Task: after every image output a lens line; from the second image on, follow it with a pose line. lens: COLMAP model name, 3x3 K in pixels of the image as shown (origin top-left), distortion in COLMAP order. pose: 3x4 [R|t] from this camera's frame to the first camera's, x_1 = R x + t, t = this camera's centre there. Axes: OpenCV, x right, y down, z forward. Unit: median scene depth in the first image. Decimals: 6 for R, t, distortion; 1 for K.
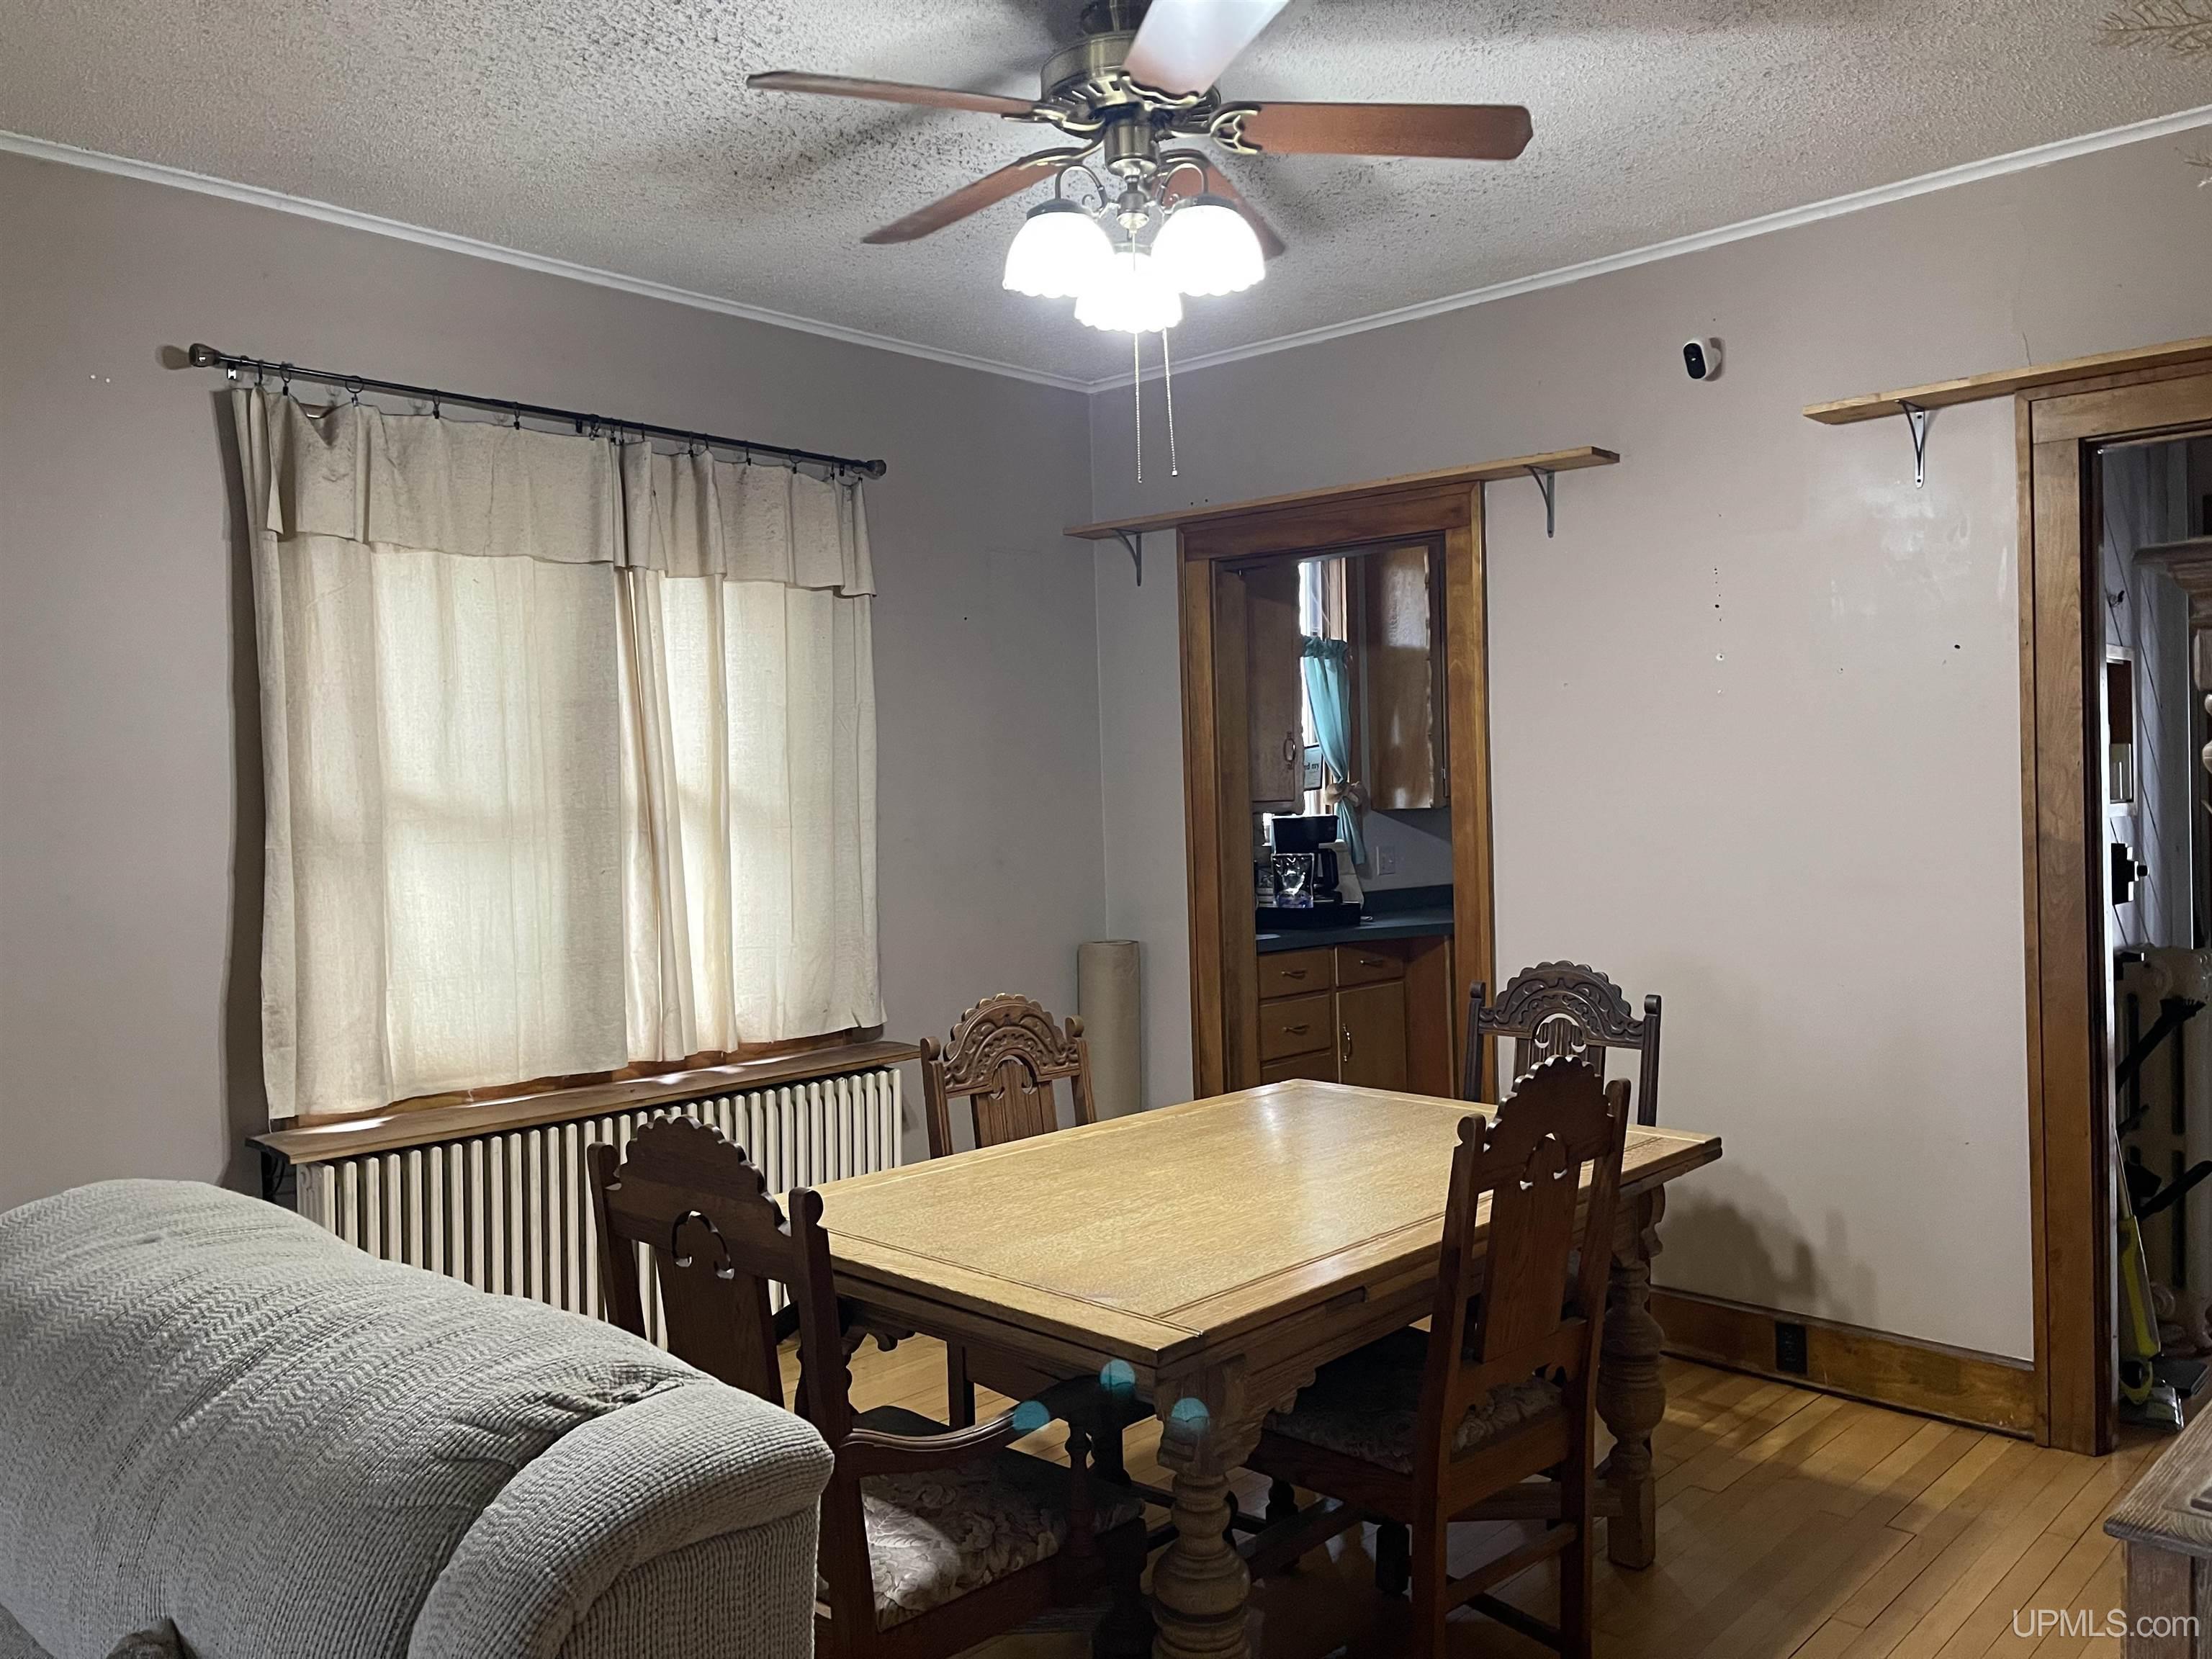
lens RADIAL K [[1673.8, 0, 1117.3], [0, 1673.8, 829.3], [0, 0, 1]] dist [0.072108, -0.094439]
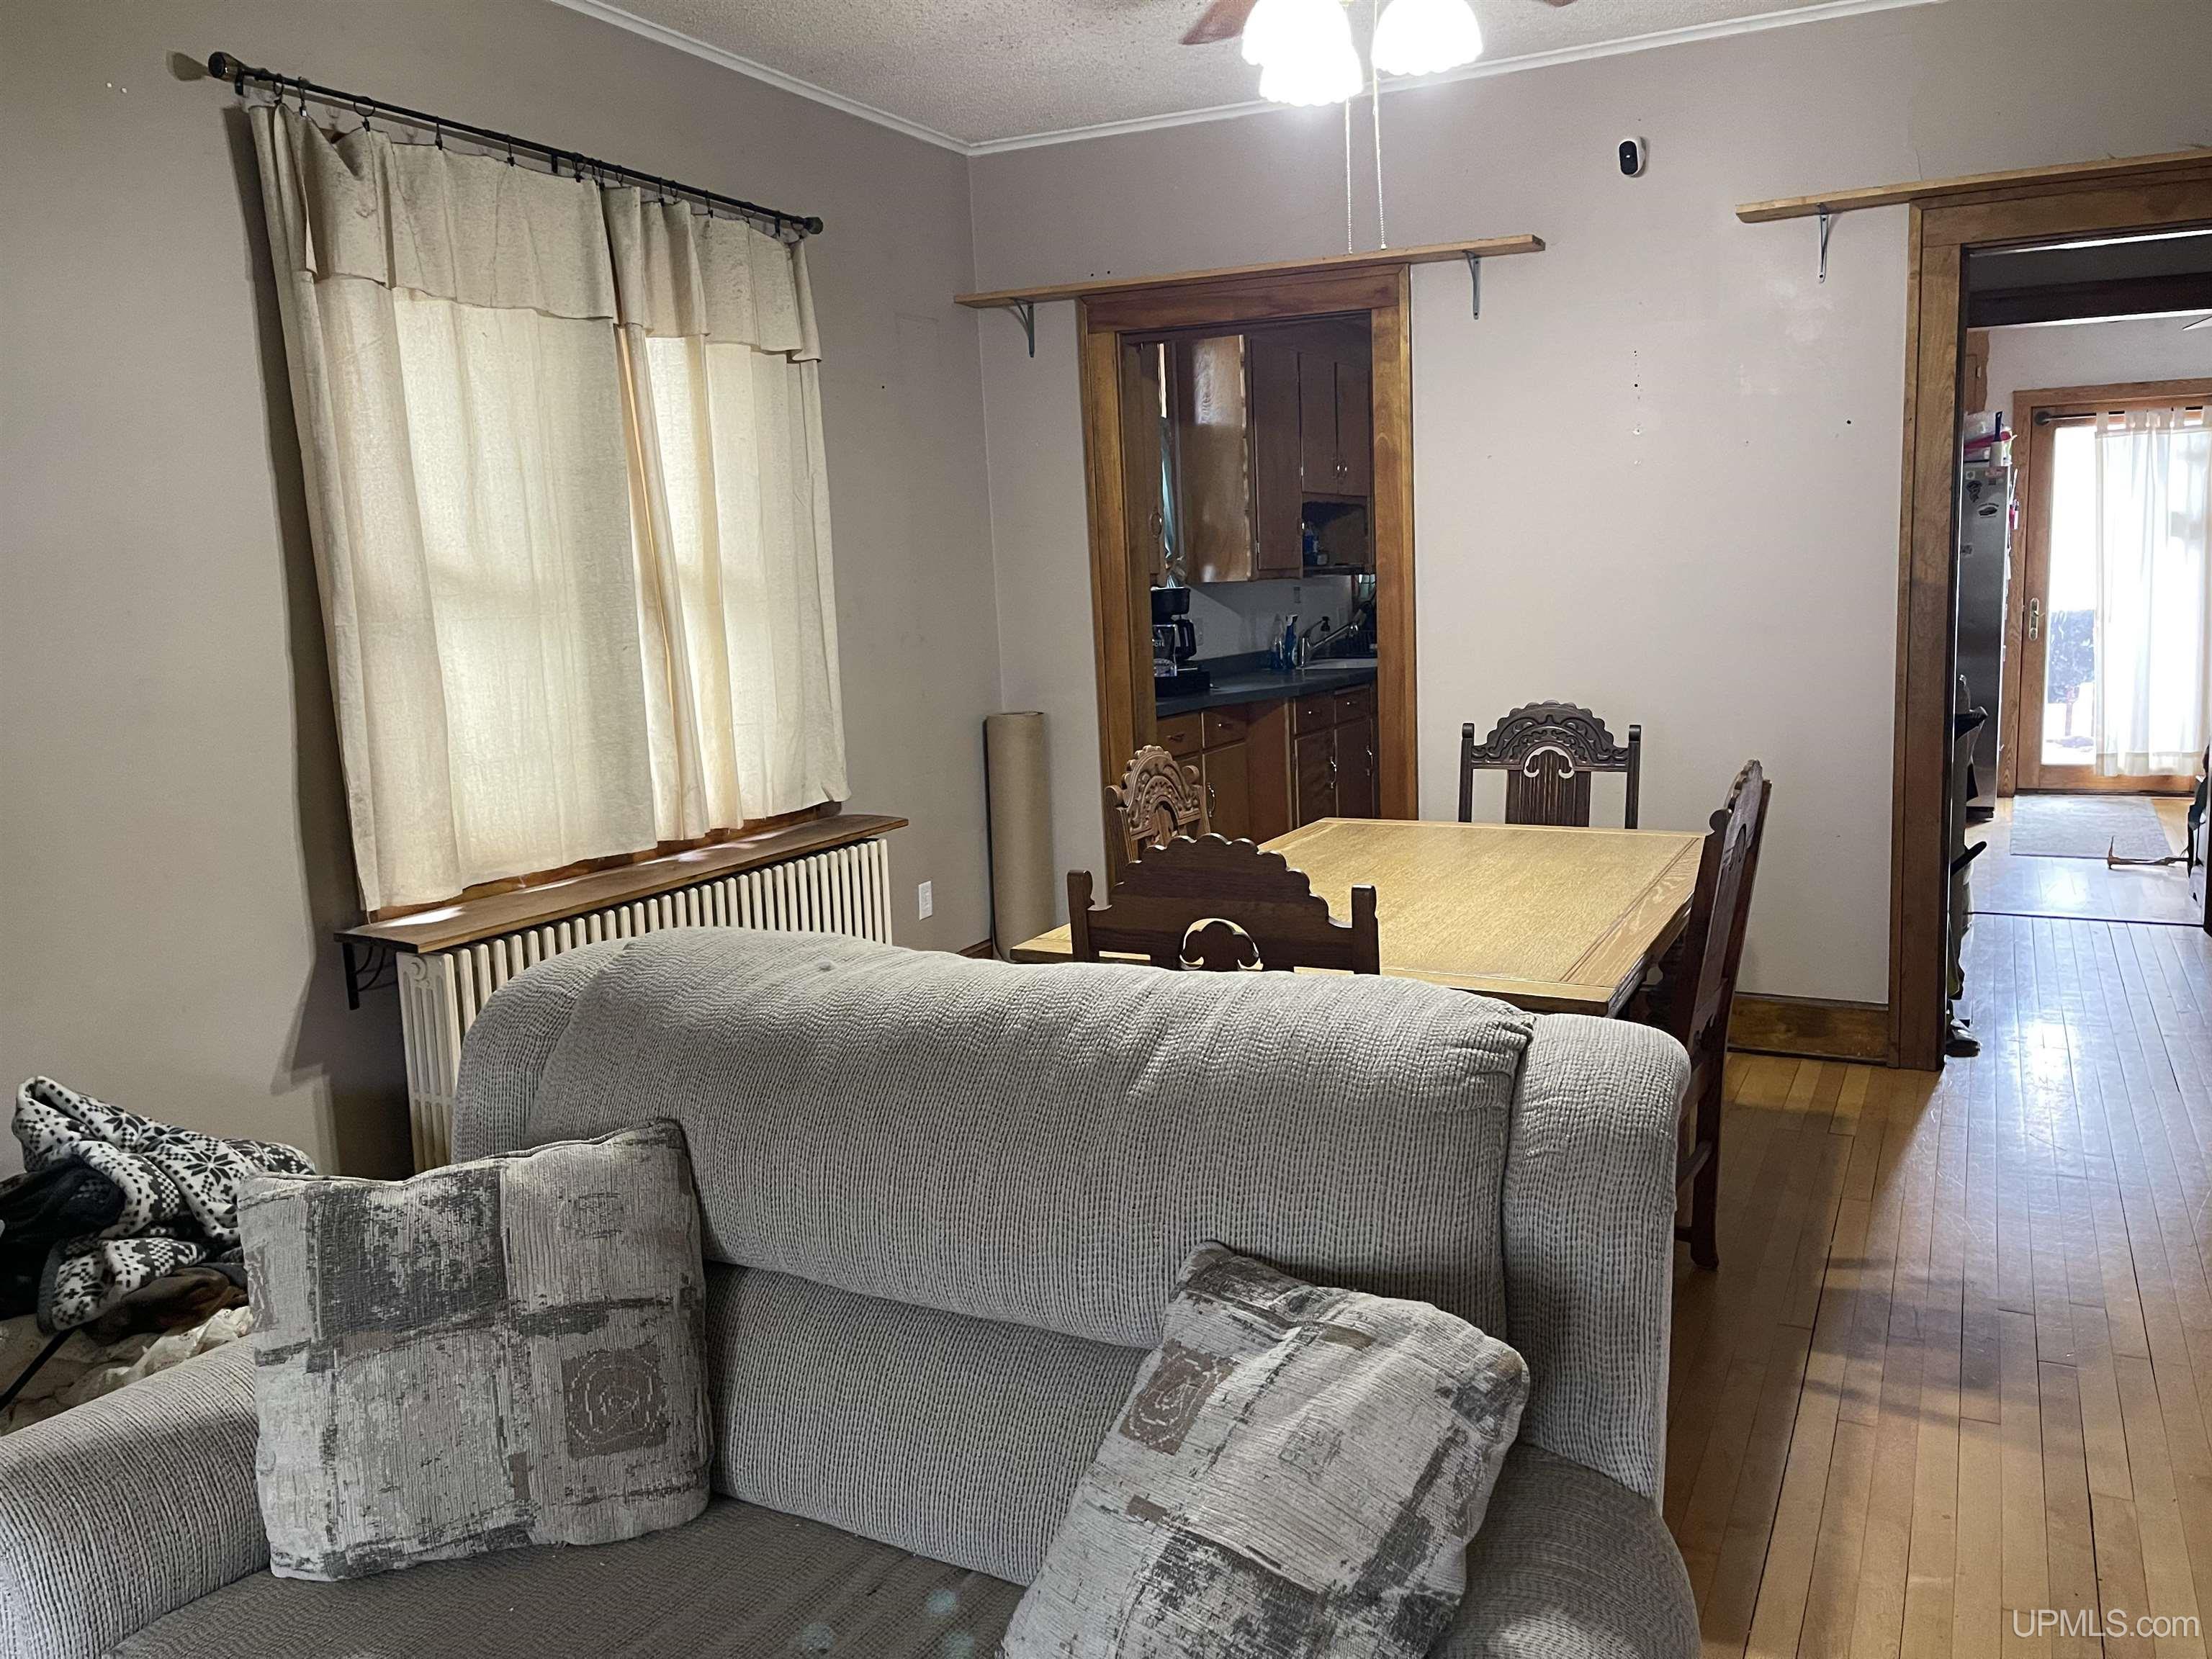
lens RADIAL K [[1673.8, 0, 1129.3], [0, 1673.8, 827.3], [0, 0, 1]] dist [0.072108, -0.094439]
pose [[0.958163, -0.057137, 0.280463, -0.335048], [0.022624, 0.991926, 0.124786, 0.014349], [-0.285328, -0.113220, 0.951719, -0.019034]]
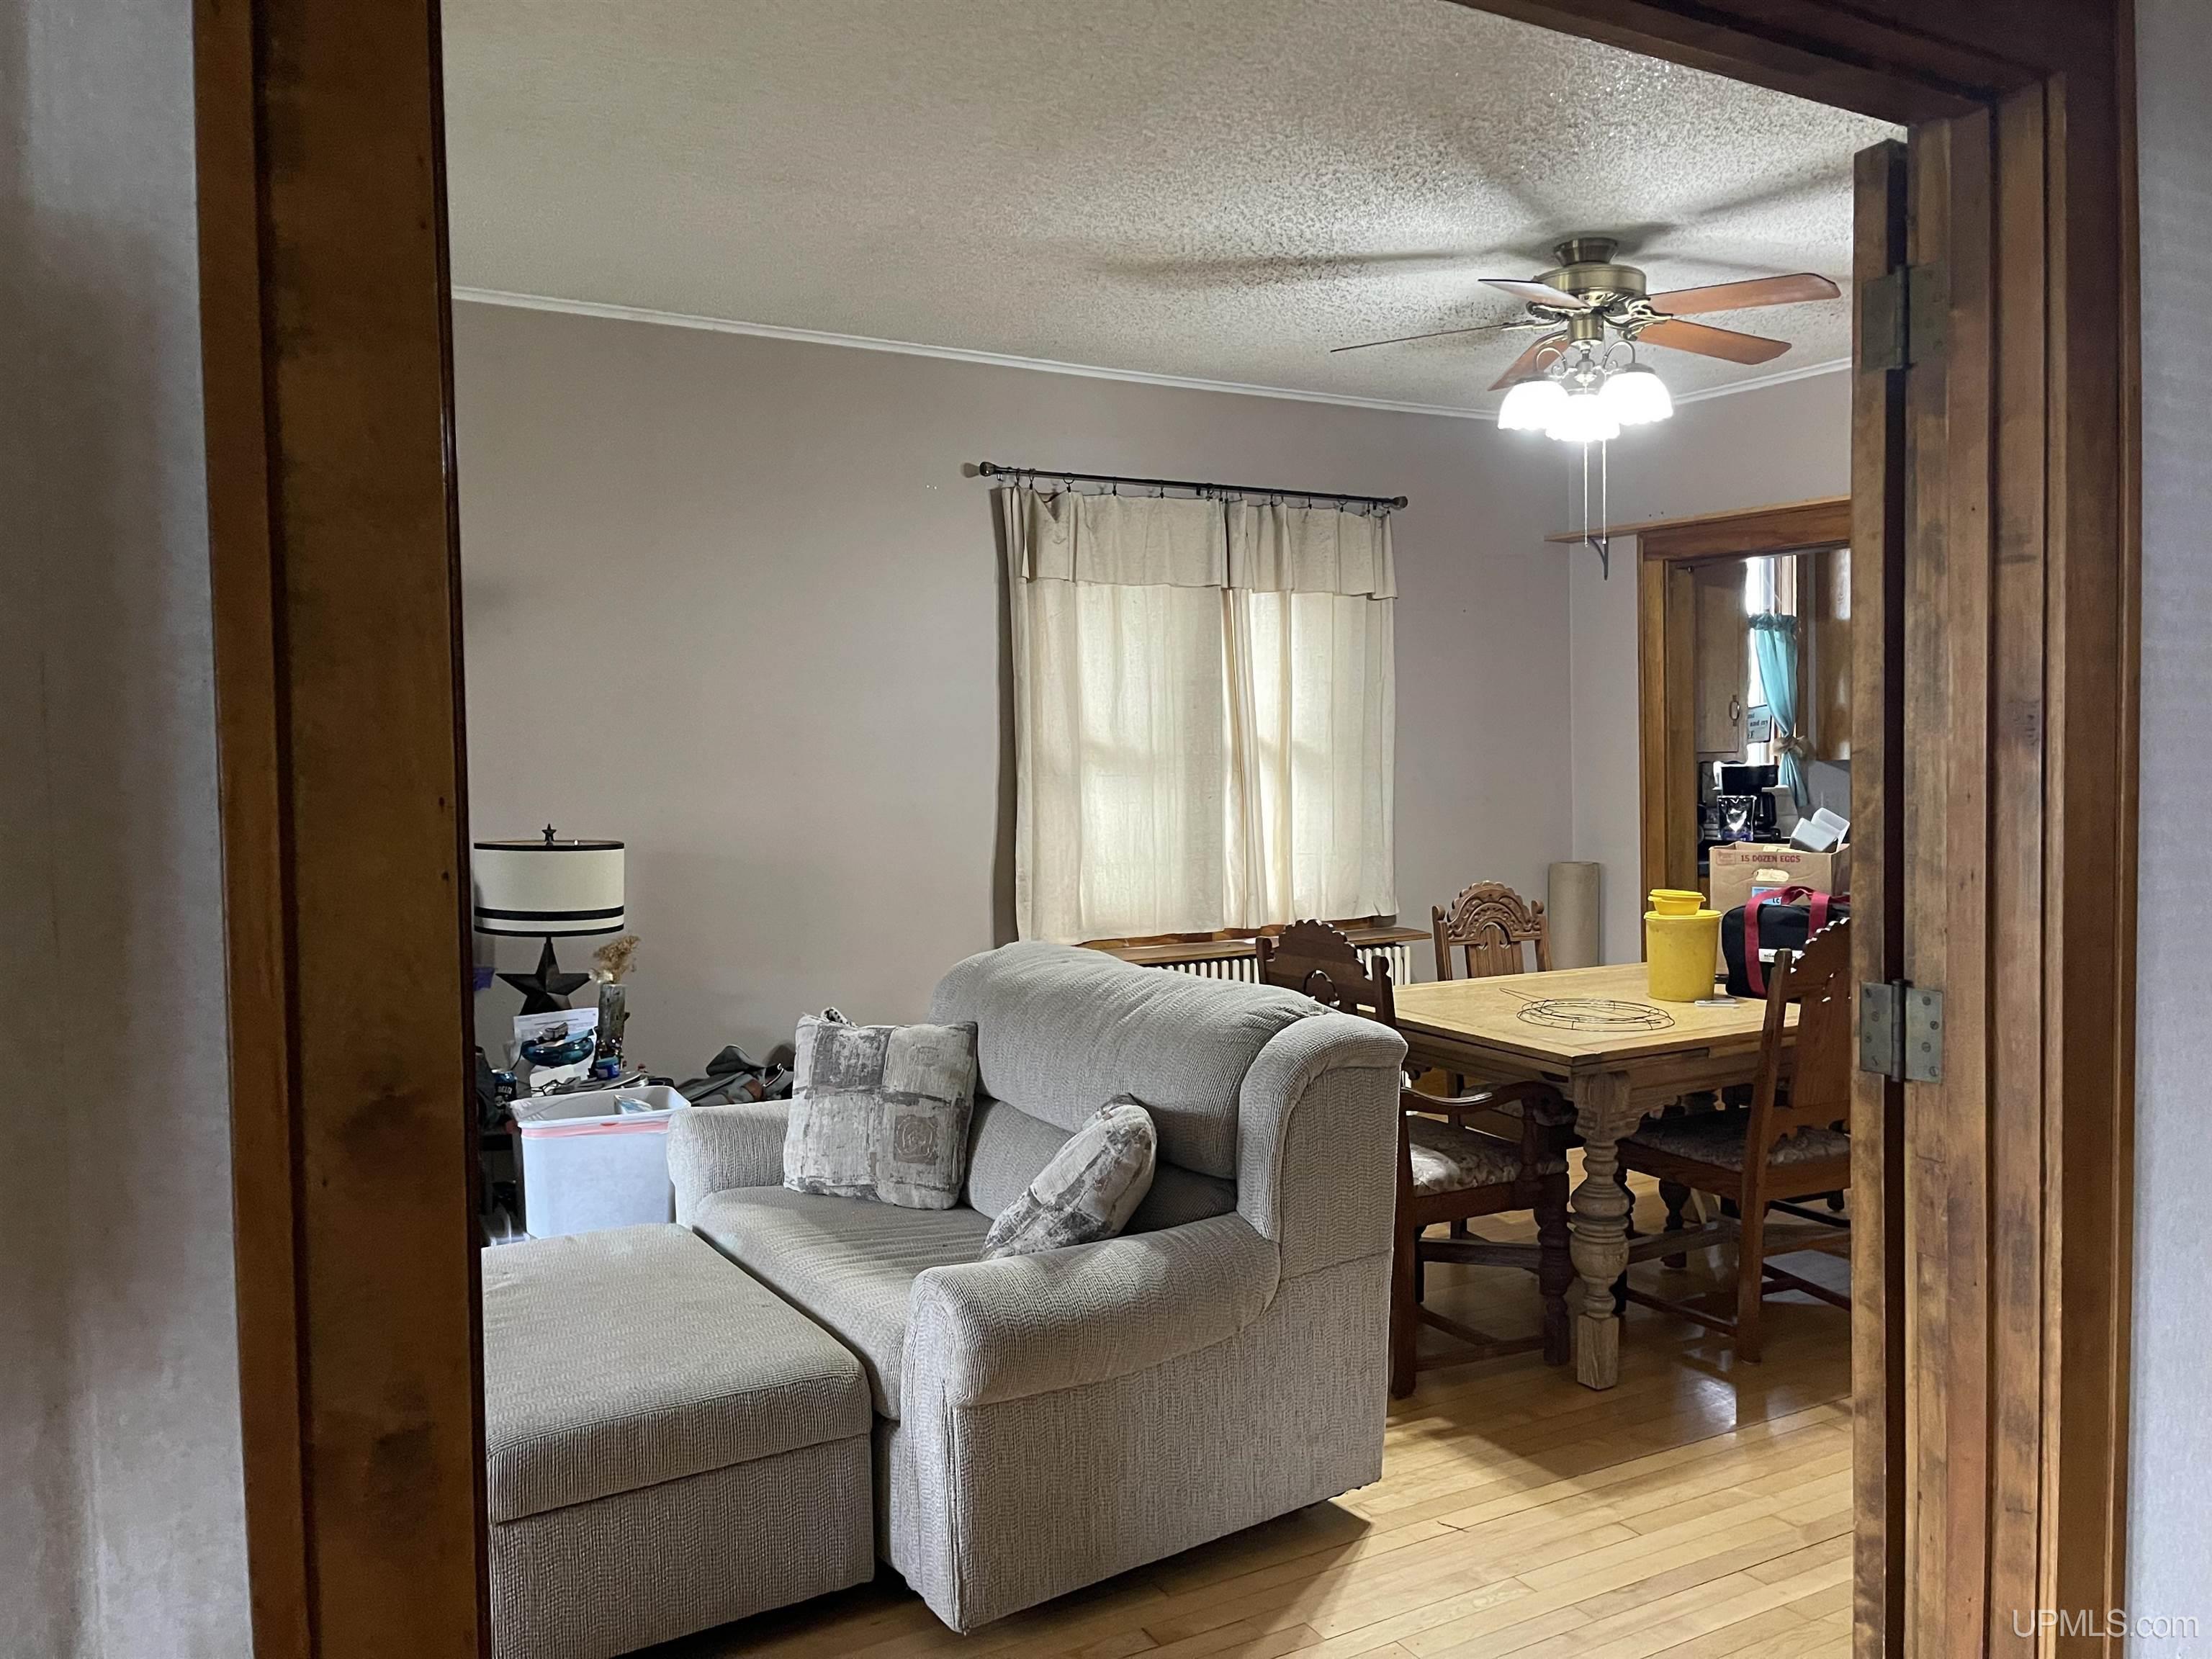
lens RADIAL K [[1673.8, 0, 1127.7], [0, 1673.8, 806.5], [0, 0, 1]] dist [0.072108, -0.094439]
pose [[0.960628, 0.020028, -0.277114, 0.032387], [-0.014739, 0.999668, 0.021158, 0.004253], [0.277445, -0.016241, 0.960604, -0.462108]]
